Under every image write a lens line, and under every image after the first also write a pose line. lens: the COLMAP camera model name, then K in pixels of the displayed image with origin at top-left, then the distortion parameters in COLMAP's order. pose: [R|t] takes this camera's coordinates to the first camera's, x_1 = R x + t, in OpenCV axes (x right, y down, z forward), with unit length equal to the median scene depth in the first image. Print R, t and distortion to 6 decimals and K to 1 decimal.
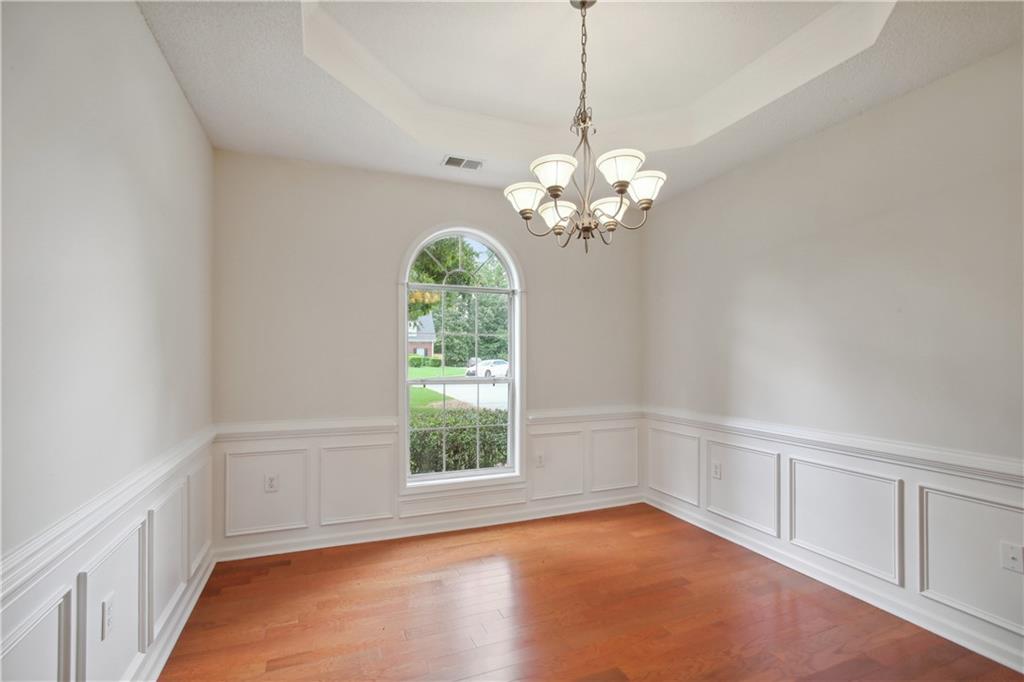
lens RADIAL K [[479.2, 0, 515.9], [0, 479.2, 345.2], [0, 0, 1]] dist [-0.000219, -0.000044]
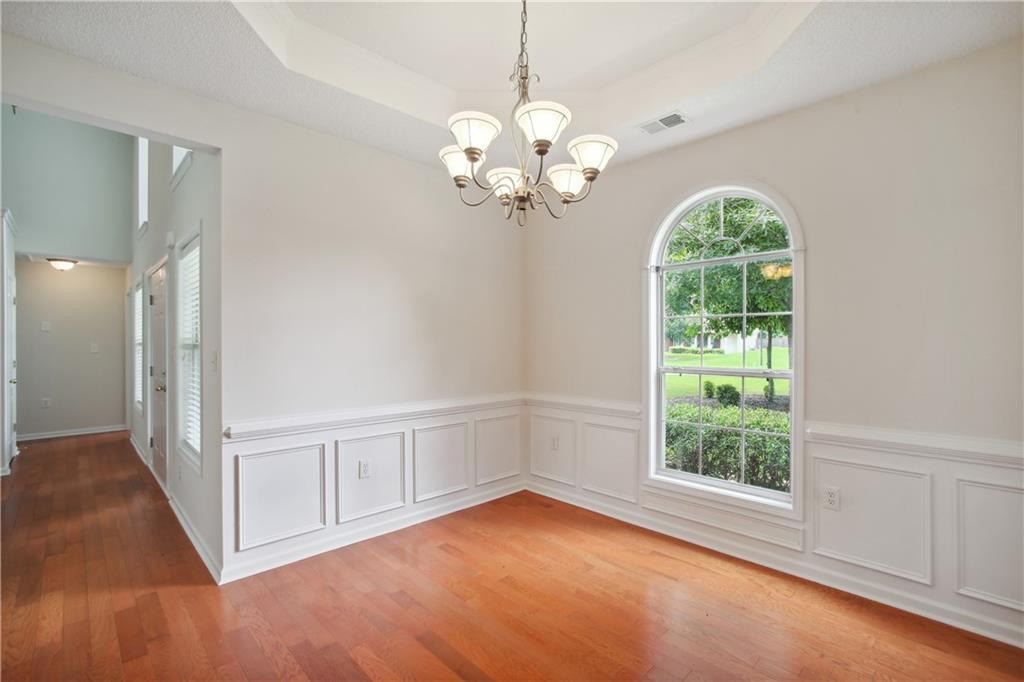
lens RADIAL K [[479.2, 0, 515.7], [0, 479.2, 344.4], [0, 0, 1]] dist [-0.000219, -0.000044]
pose [[0.362839, -0.008163, -0.931816, 0.579677], [0.007456, 0.999955, -0.005857, 0.032360], [0.931822, -0.004822, 0.362883, 0.406587]]
